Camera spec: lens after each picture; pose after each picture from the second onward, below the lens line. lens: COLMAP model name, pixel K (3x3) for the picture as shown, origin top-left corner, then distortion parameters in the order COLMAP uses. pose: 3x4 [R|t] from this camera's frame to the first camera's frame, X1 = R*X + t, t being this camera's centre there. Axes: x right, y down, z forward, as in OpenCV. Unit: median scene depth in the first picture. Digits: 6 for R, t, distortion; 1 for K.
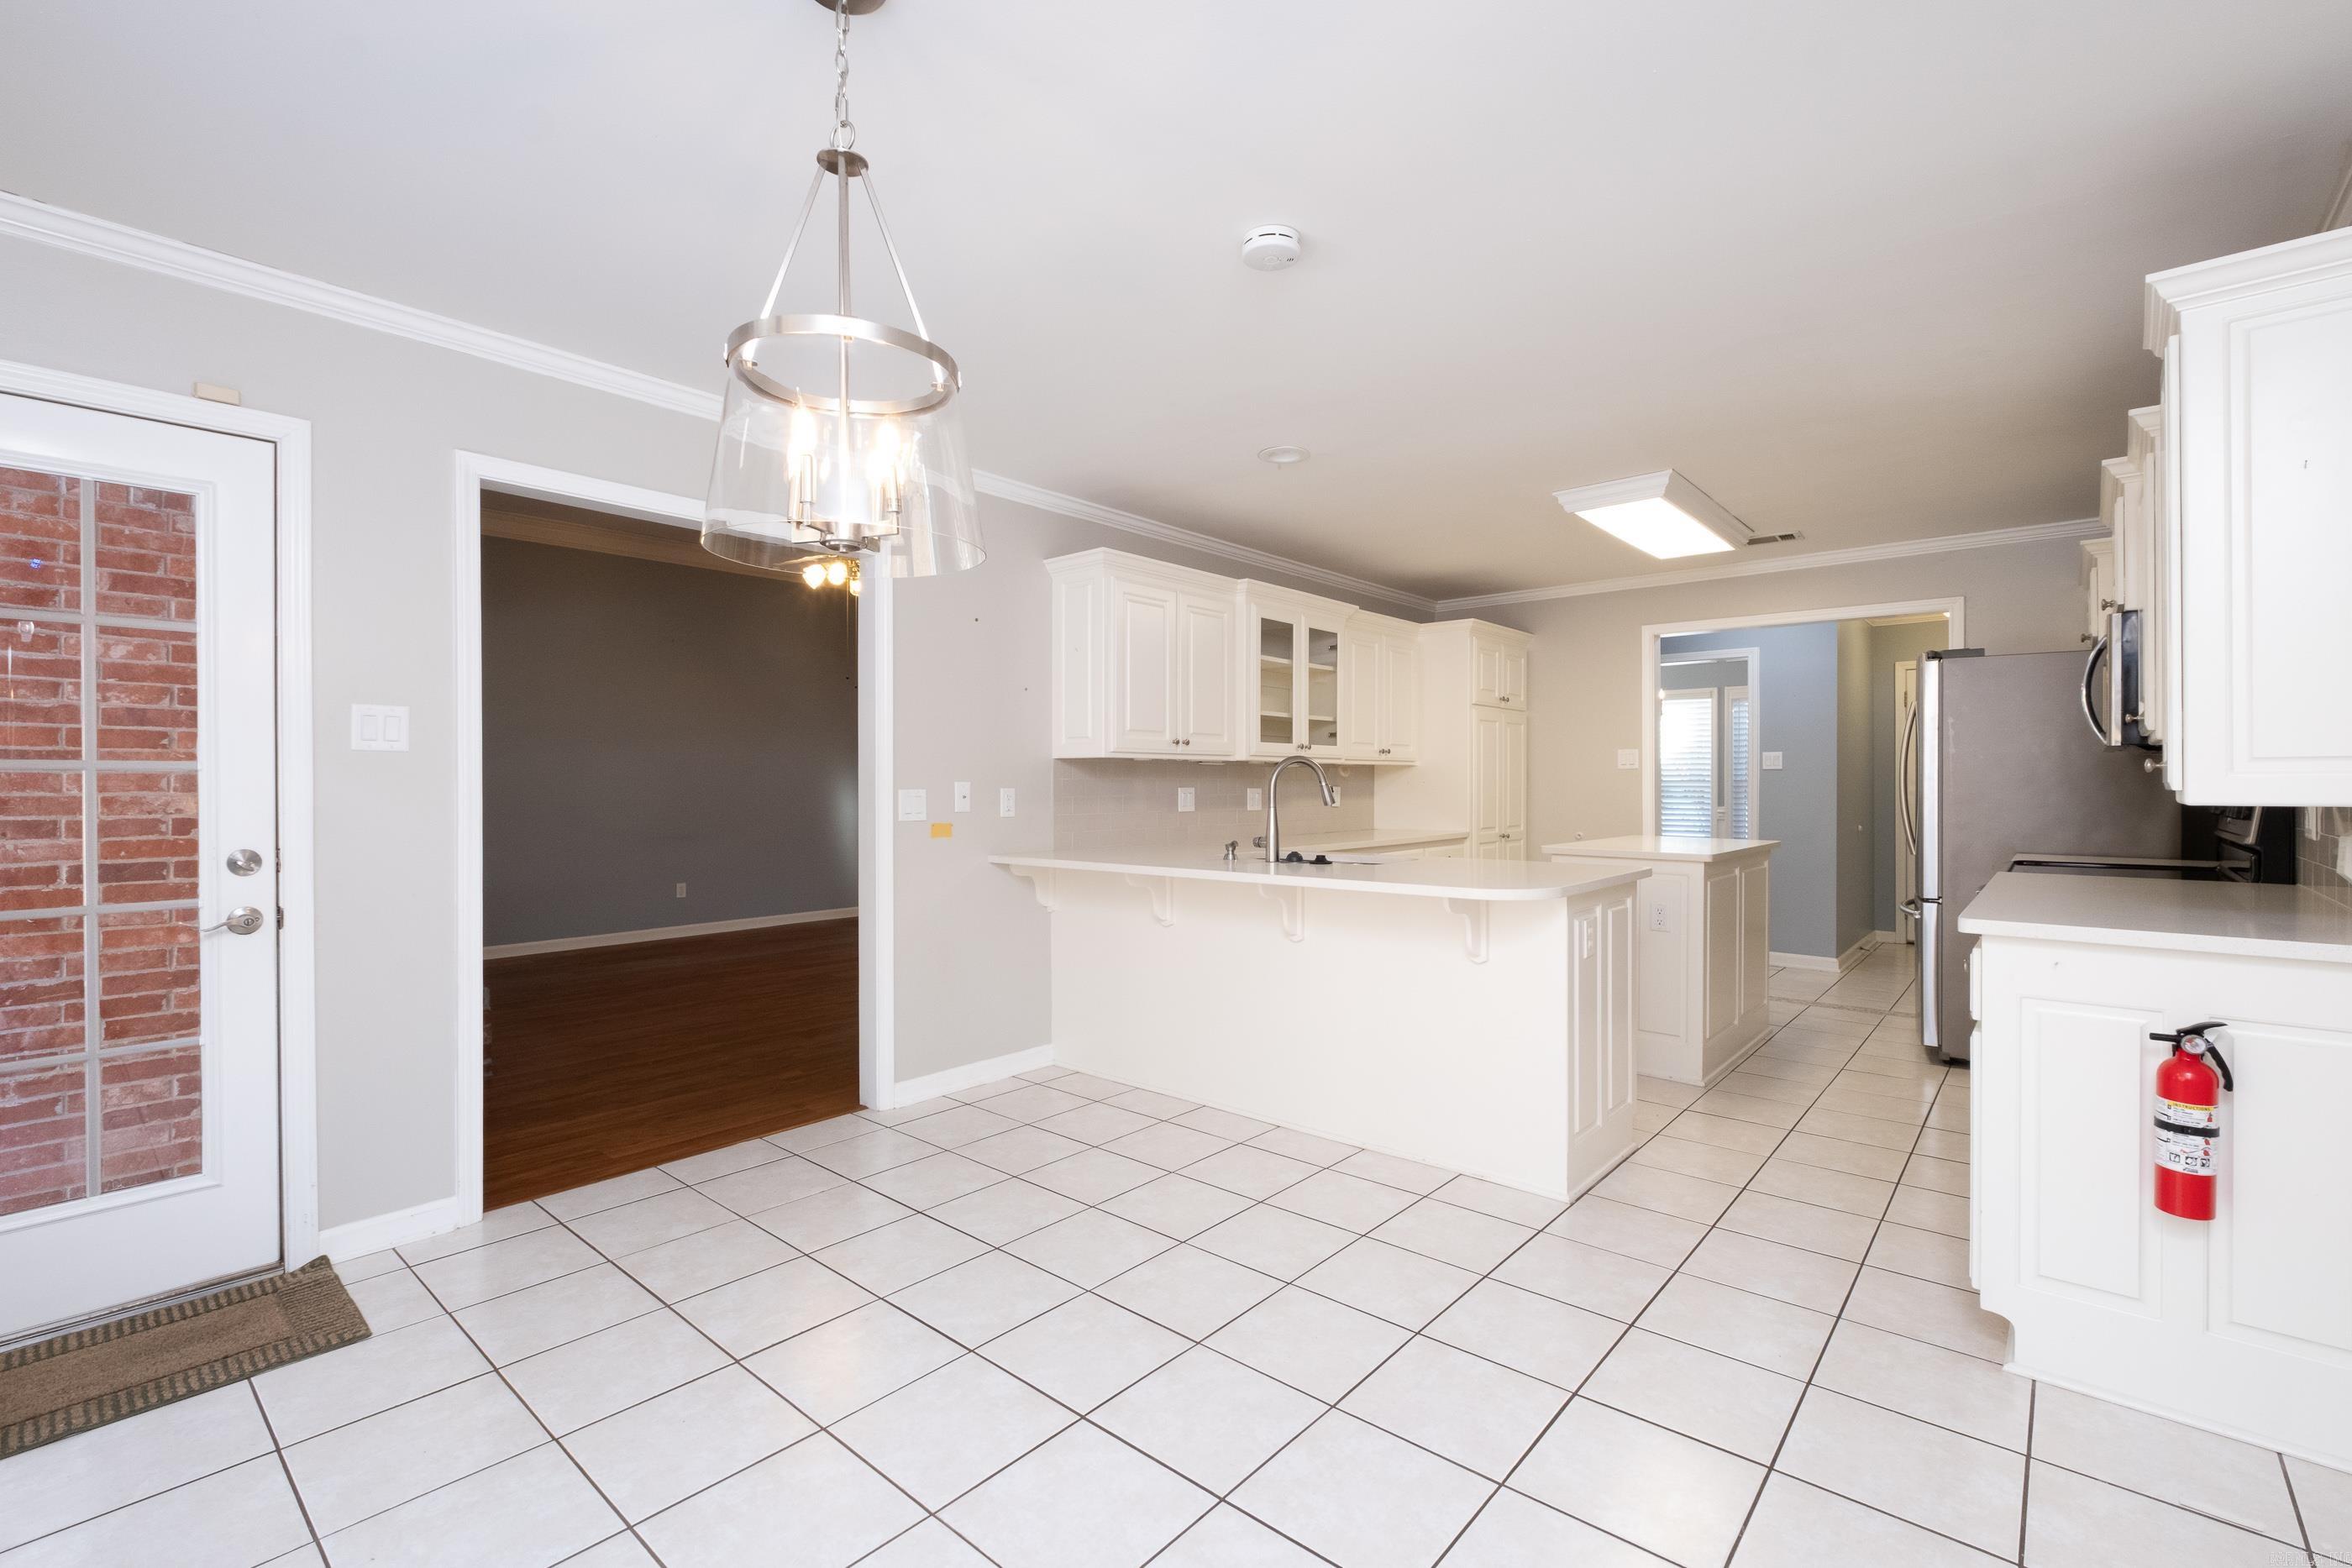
lens RADIAL K [[1036.1, 0, 1195.2], [0, 1036.1, 778.7], [0, 0, 1]] dist [0.001238, -0.002822]
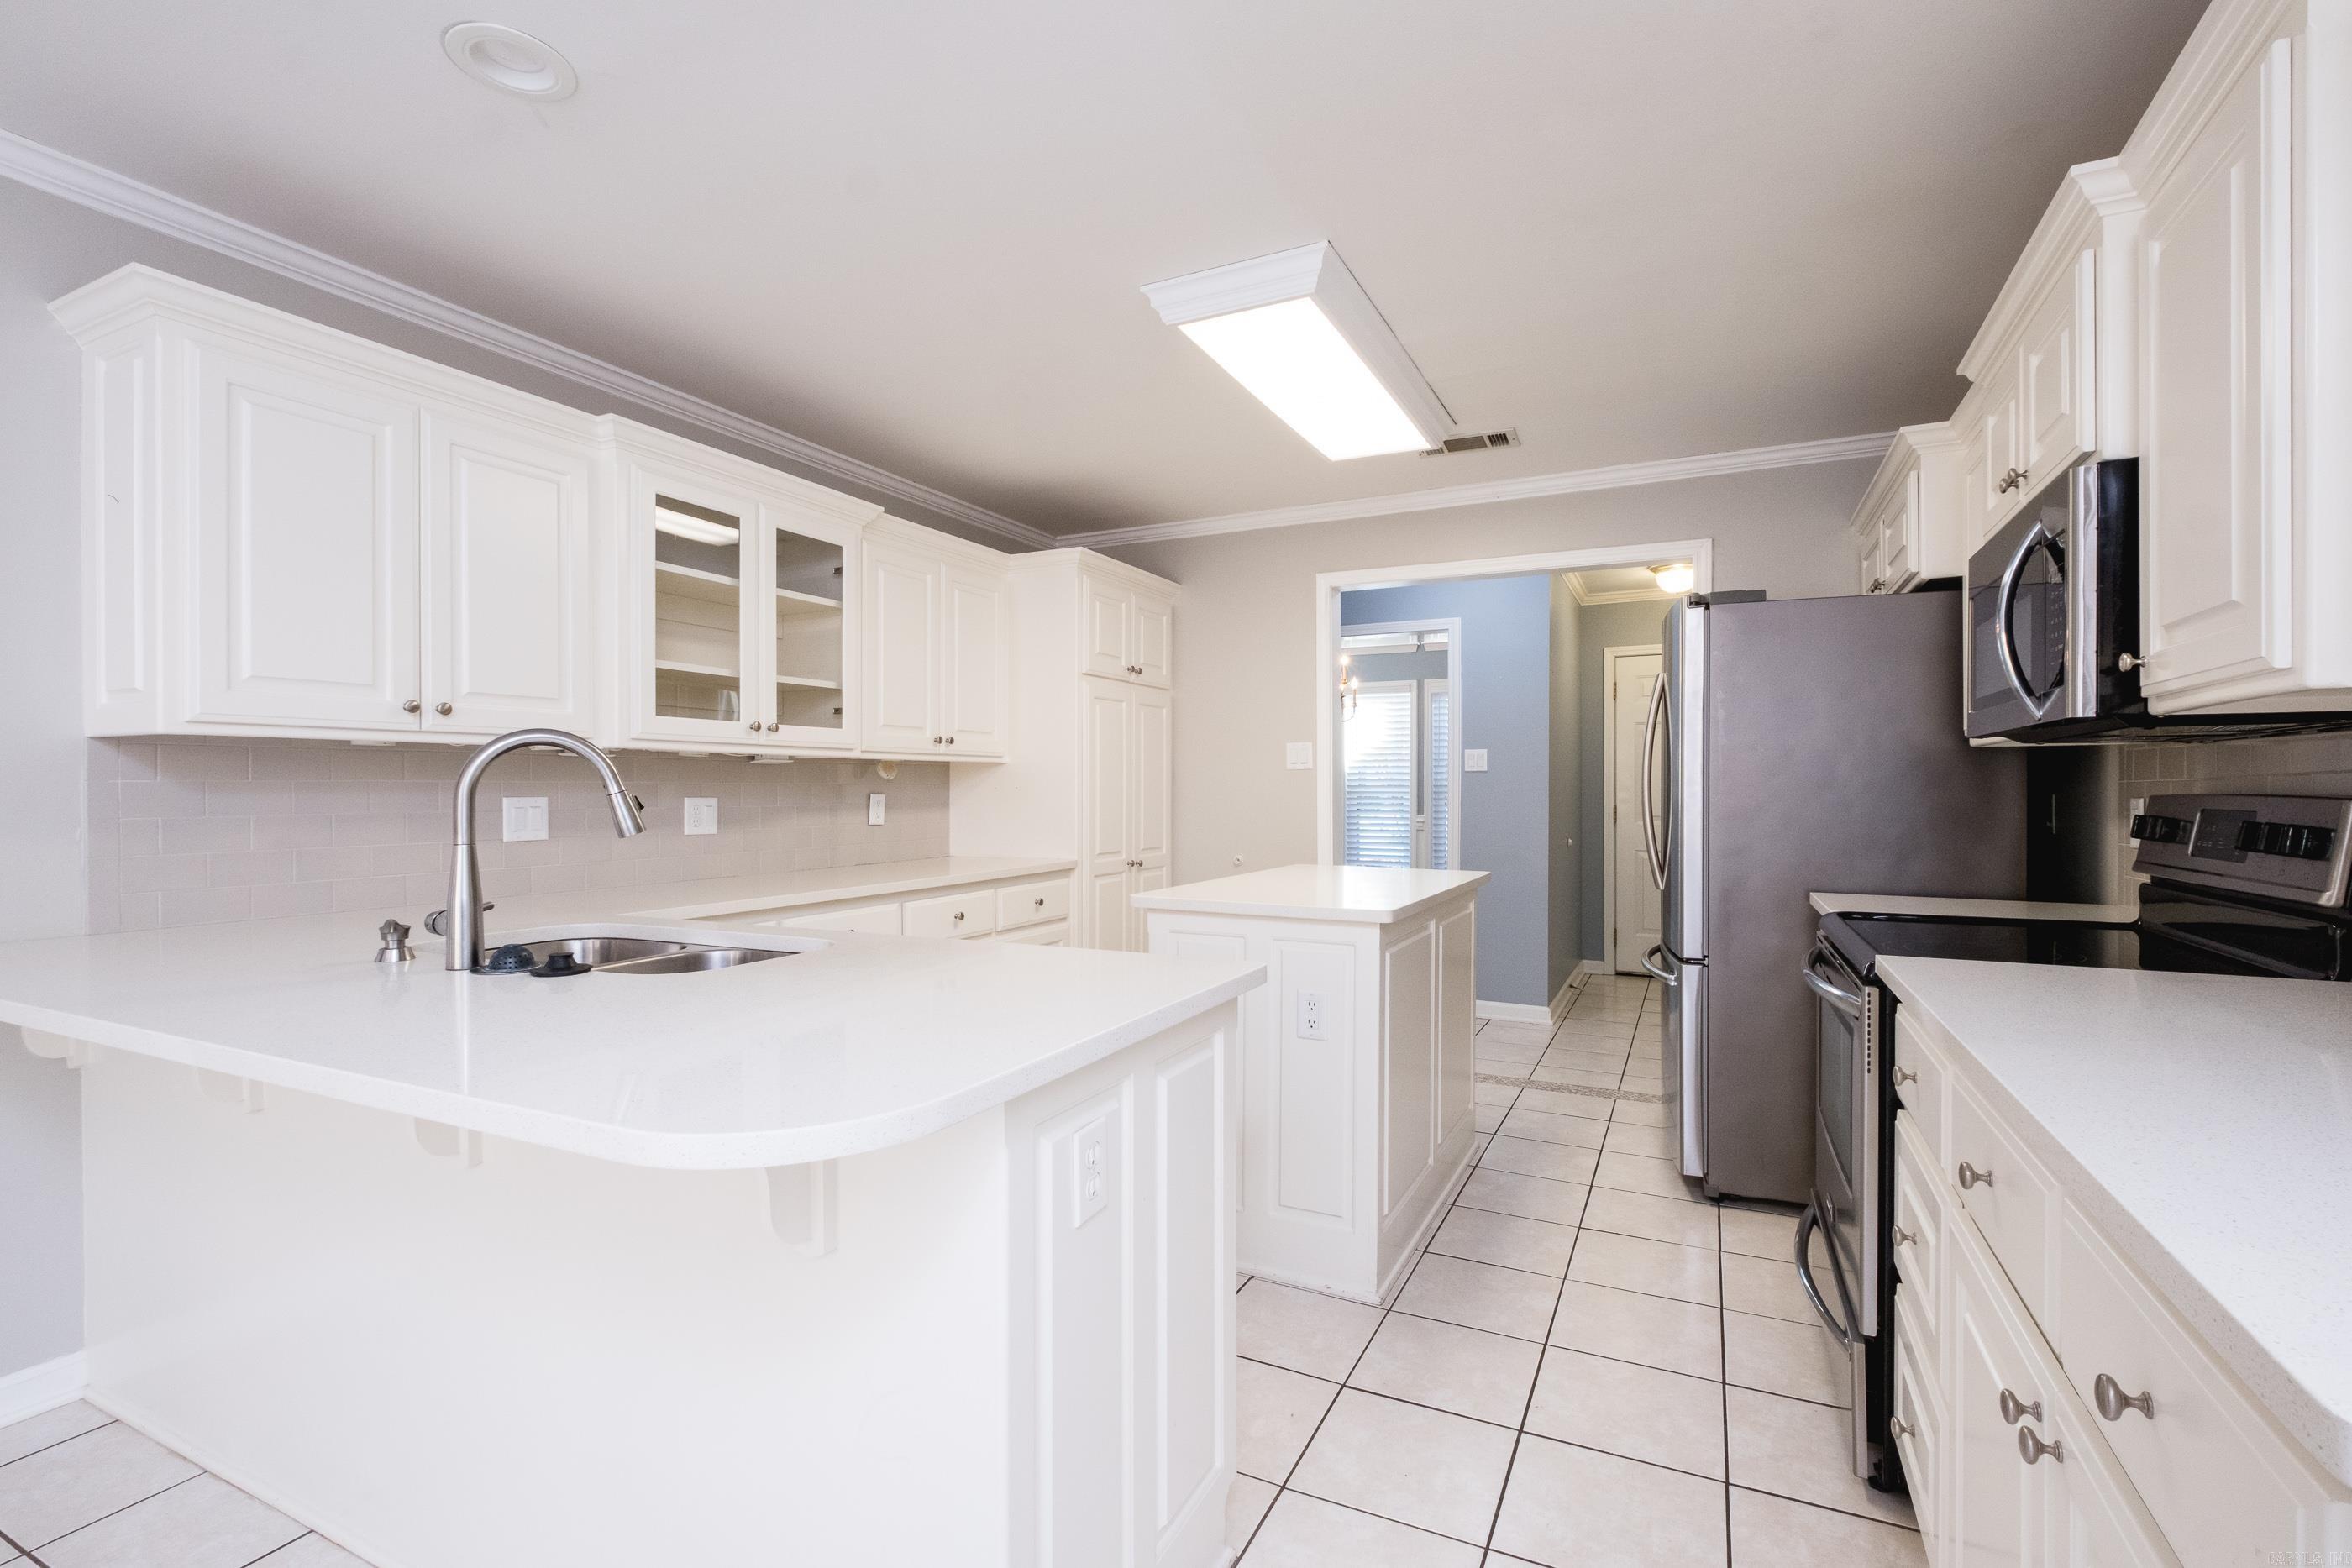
lens RADIAL K [[1036.1, 0, 1187.1], [0, 1036.1, 786.4], [0, 0, 1]] dist [0.001238, -0.002822]
pose [[0.970583, -0.000707, 0.240766, 0.195570], [0.000252, 0.999998, 0.001922, 0.001450], [-0.240767, -0.001805, 0.970581, 0.366194]]
